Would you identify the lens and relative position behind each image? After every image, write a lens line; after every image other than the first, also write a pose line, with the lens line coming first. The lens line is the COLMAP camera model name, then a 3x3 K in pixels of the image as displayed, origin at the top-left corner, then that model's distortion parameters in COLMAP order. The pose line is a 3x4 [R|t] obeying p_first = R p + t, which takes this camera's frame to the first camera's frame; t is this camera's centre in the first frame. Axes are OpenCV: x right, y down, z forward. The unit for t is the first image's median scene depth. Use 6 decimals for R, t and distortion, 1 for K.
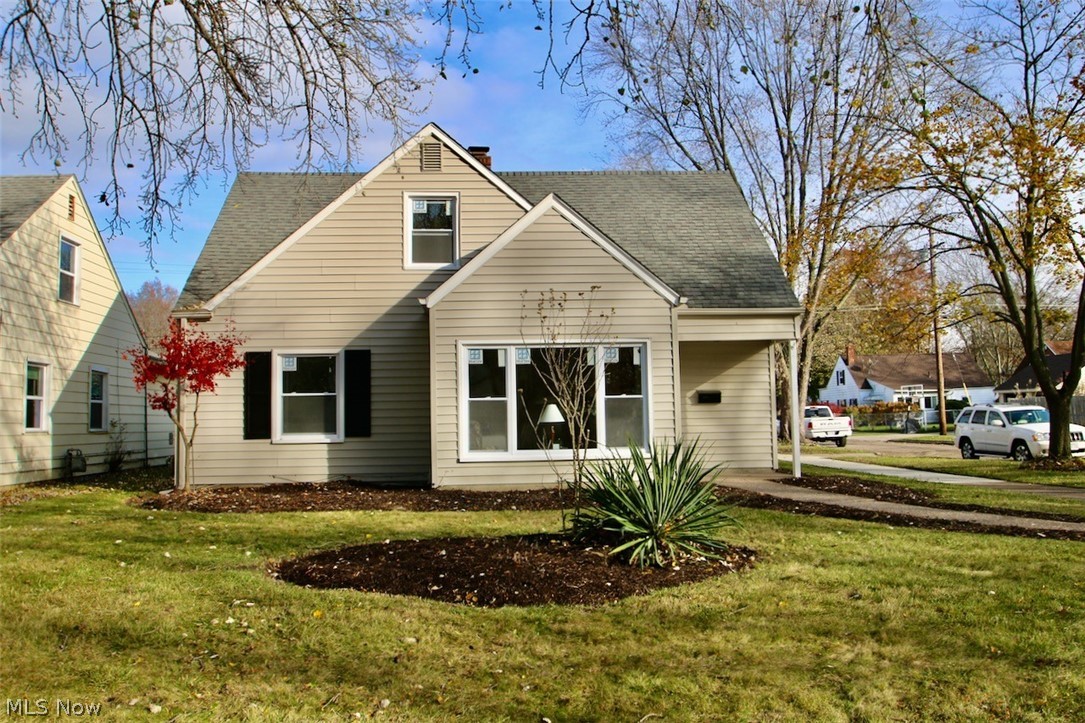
lens RADIAL K [[958.9, 0, 542.5], [0, 958.9, 361.5], [0, 0, 1]] dist [-0.017135, -0.008463]
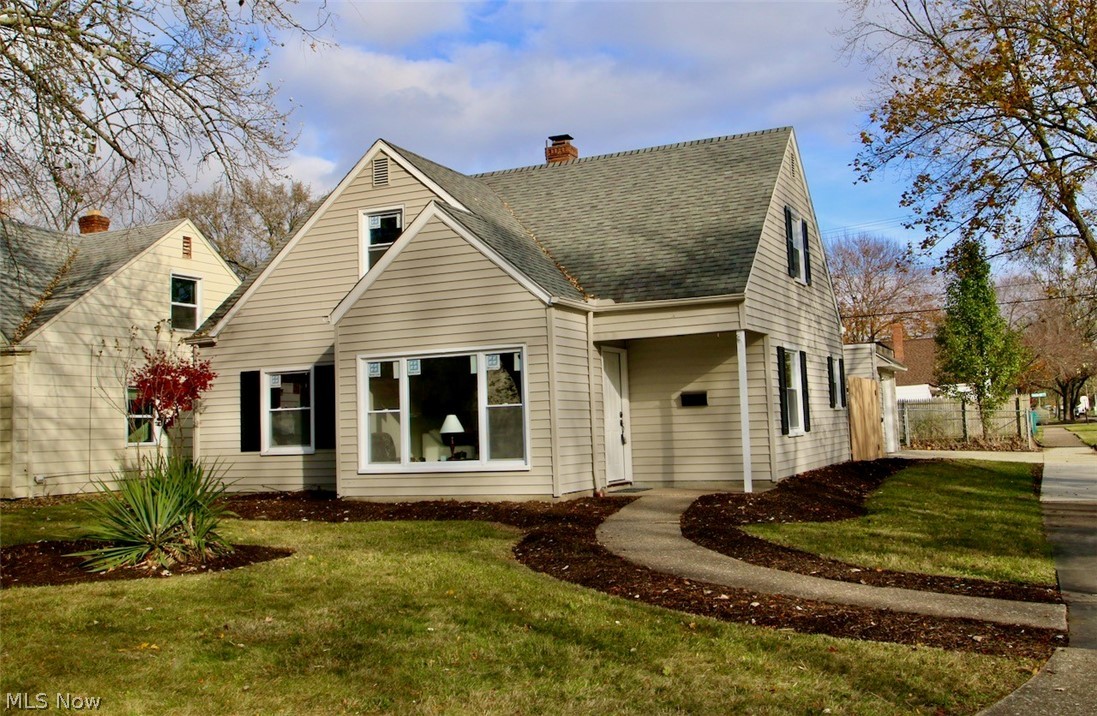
lens RADIAL K [[1097.5, 0, 548.9], [0, 1097.5, 338.8], [0, 0, 1]] dist [0.002670, 0.001414]
pose [[0.877450, -0.054252, -0.476591, 0.603134], [0.050934, 0.998504, -0.019888, -0.004974], [0.476957, -0.006824, 0.878900, 0.060364]]
